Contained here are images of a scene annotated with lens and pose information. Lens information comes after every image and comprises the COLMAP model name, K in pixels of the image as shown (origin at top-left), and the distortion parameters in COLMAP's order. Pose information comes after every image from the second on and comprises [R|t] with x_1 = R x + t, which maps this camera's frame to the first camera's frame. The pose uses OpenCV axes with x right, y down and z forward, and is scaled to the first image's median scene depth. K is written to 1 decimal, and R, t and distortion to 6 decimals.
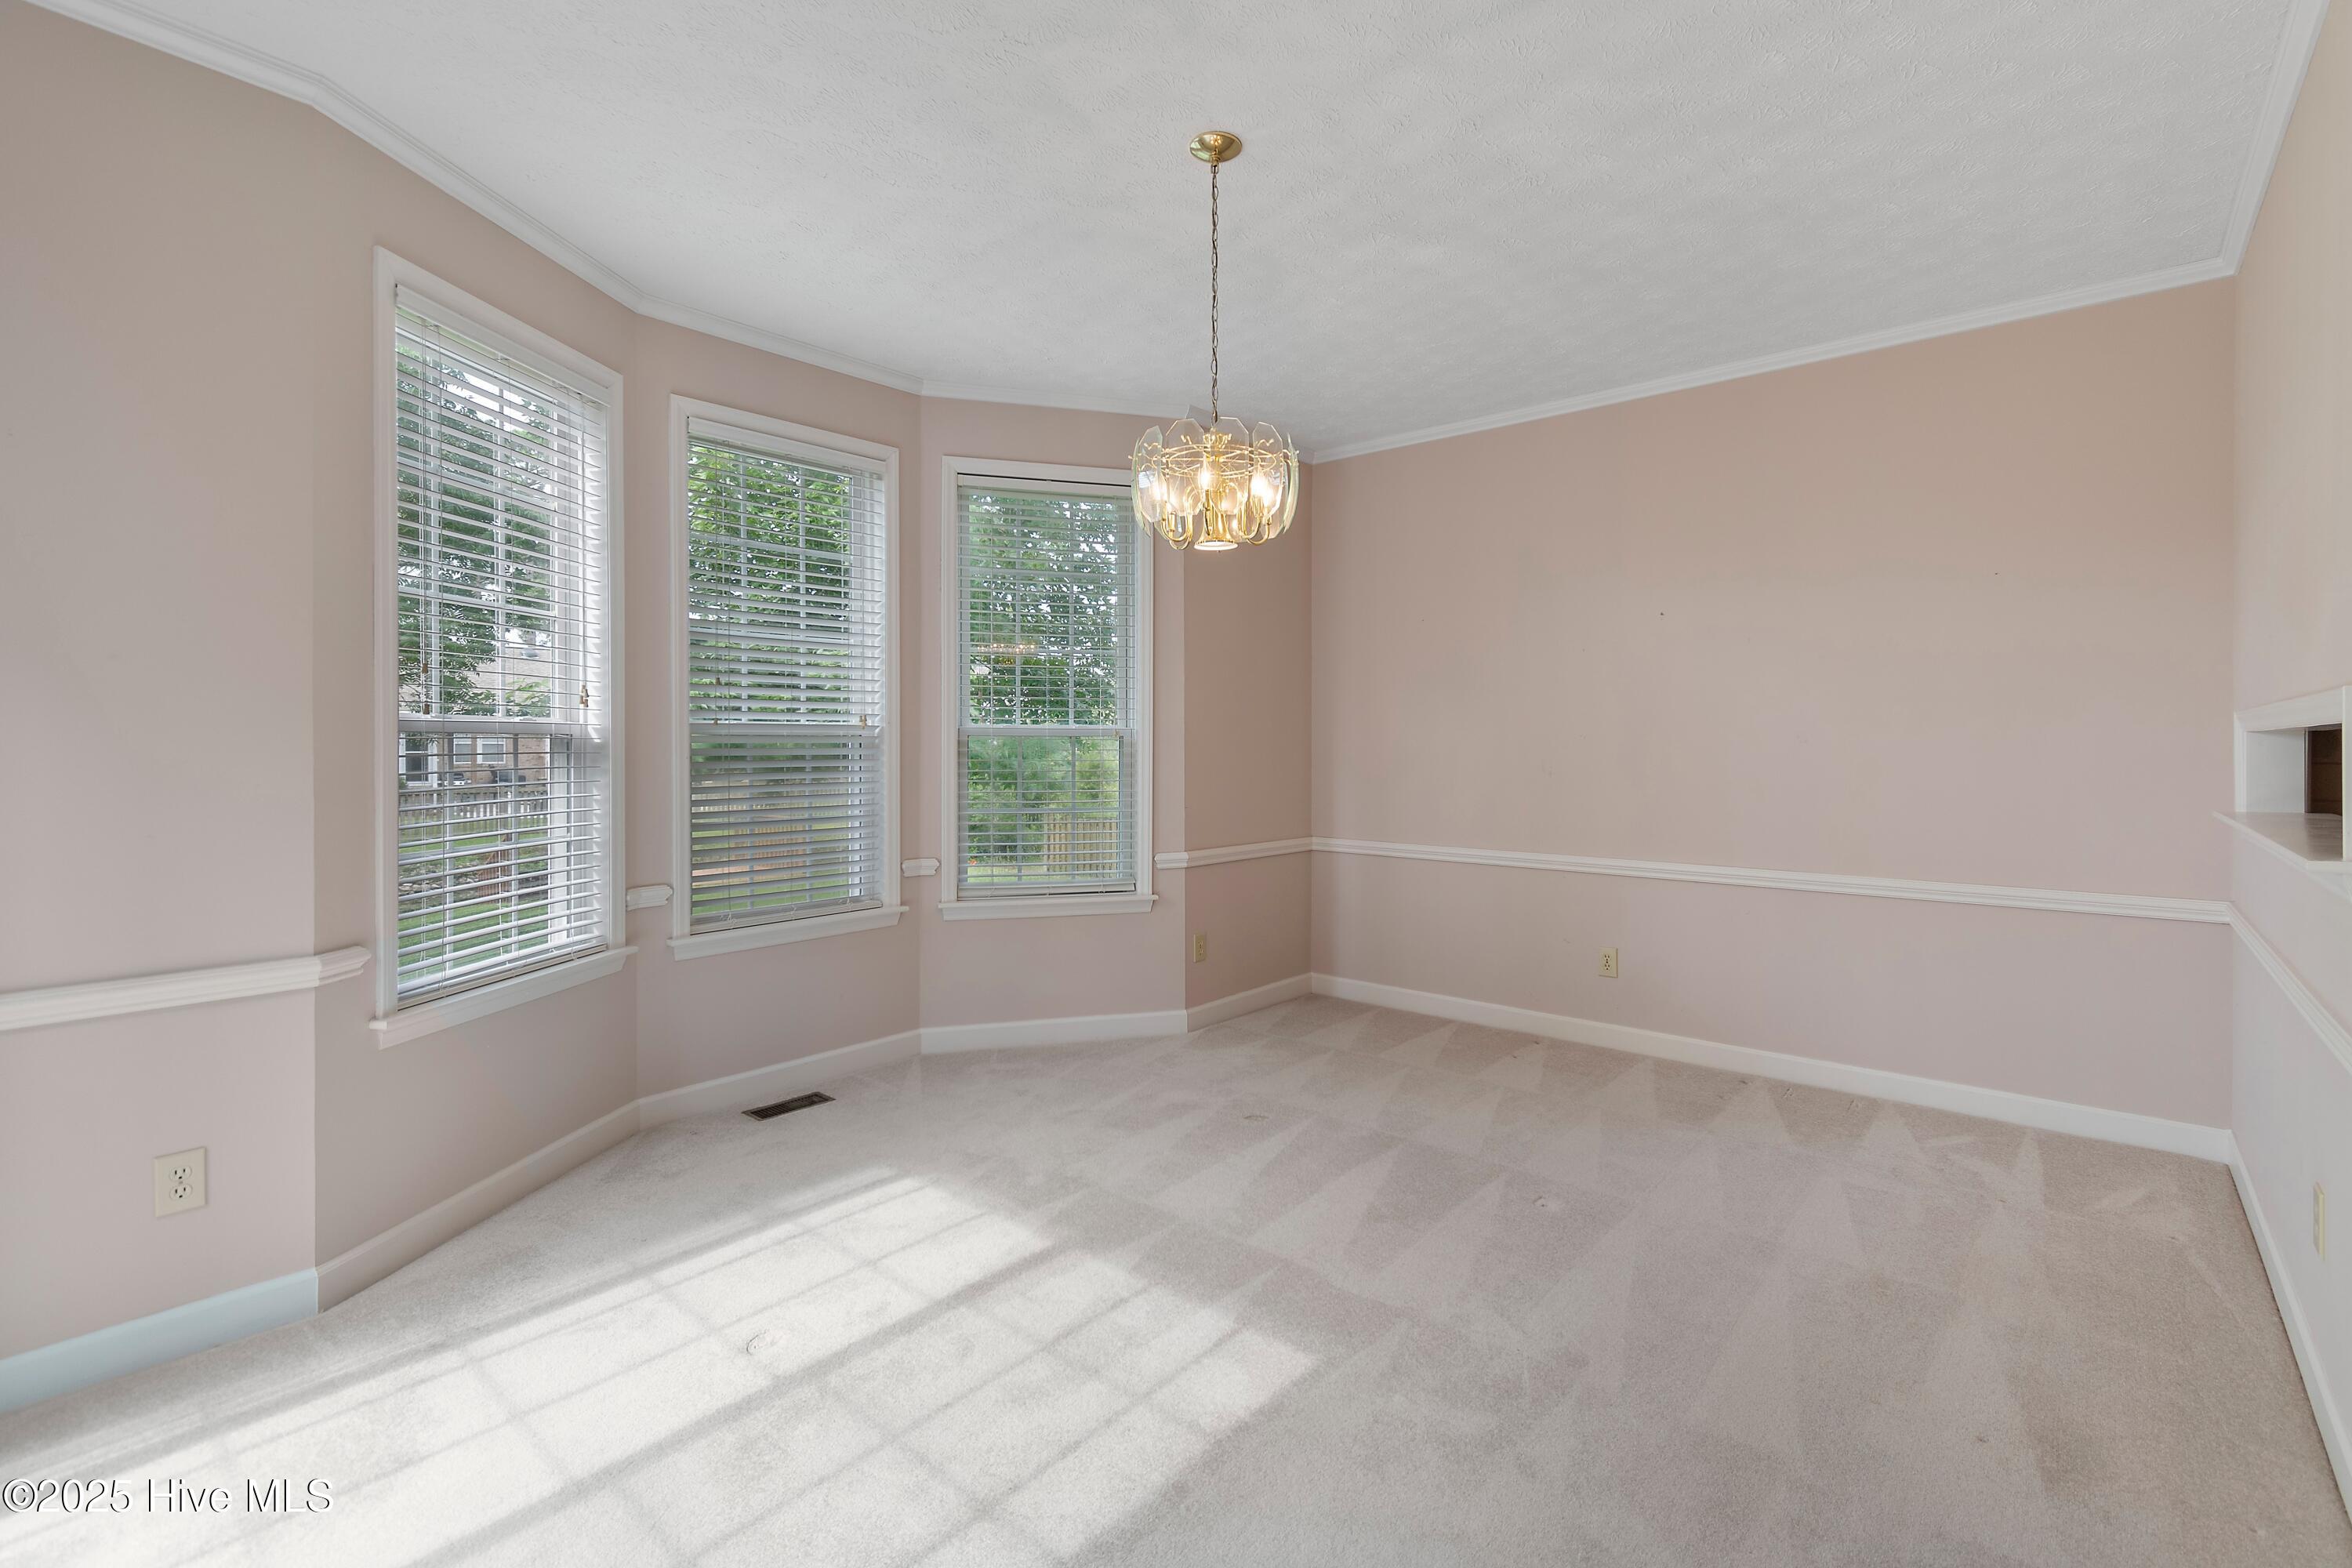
lens RADIAL K [[1047.7, 0, 1198.5], [0, 1047.7, 766.4], [0, 0, 1]] dist [0.006204, -0.000378]
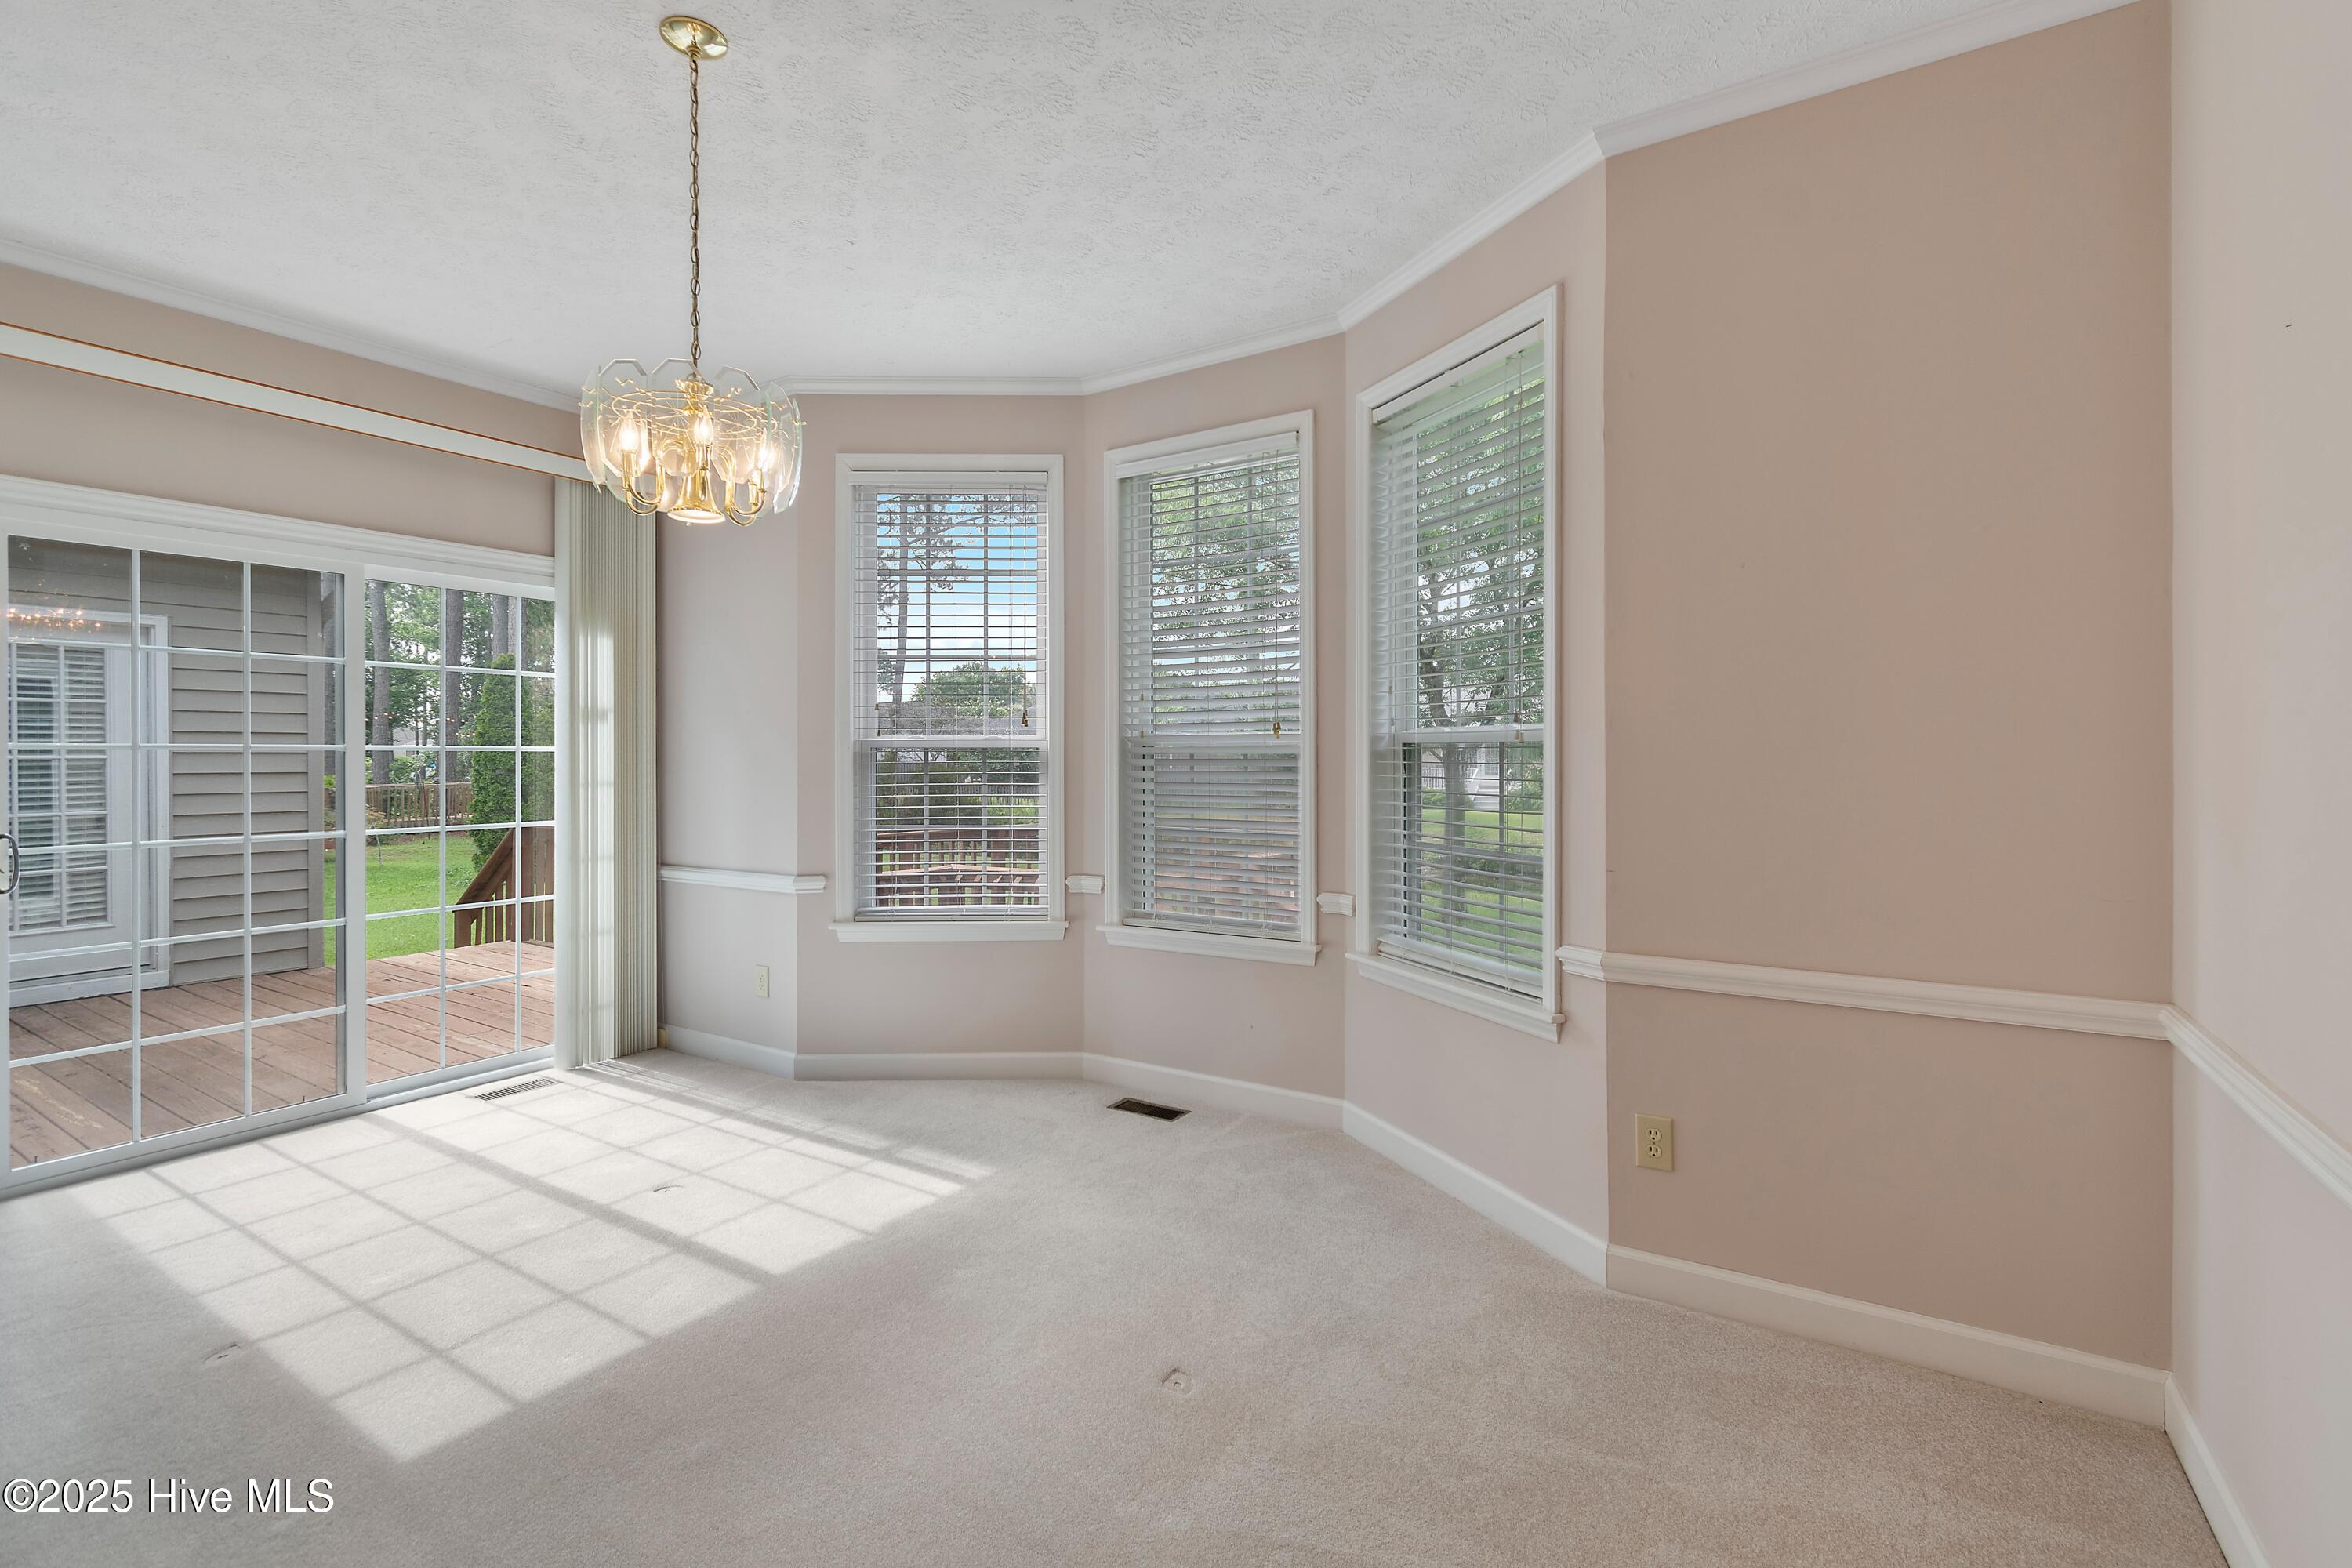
lens RADIAL K [[1047.7, 0, 1178.8], [0, 1047.7, 764.8], [0, 0, 1]] dist [0.006204, -0.000378]
pose [[0.123095, 0.007805, -0.992364, 0.841206], [-0.017455, 0.999831, 0.005699, -0.024270], [0.992241, 0.016620, 0.123211, 1.215714]]
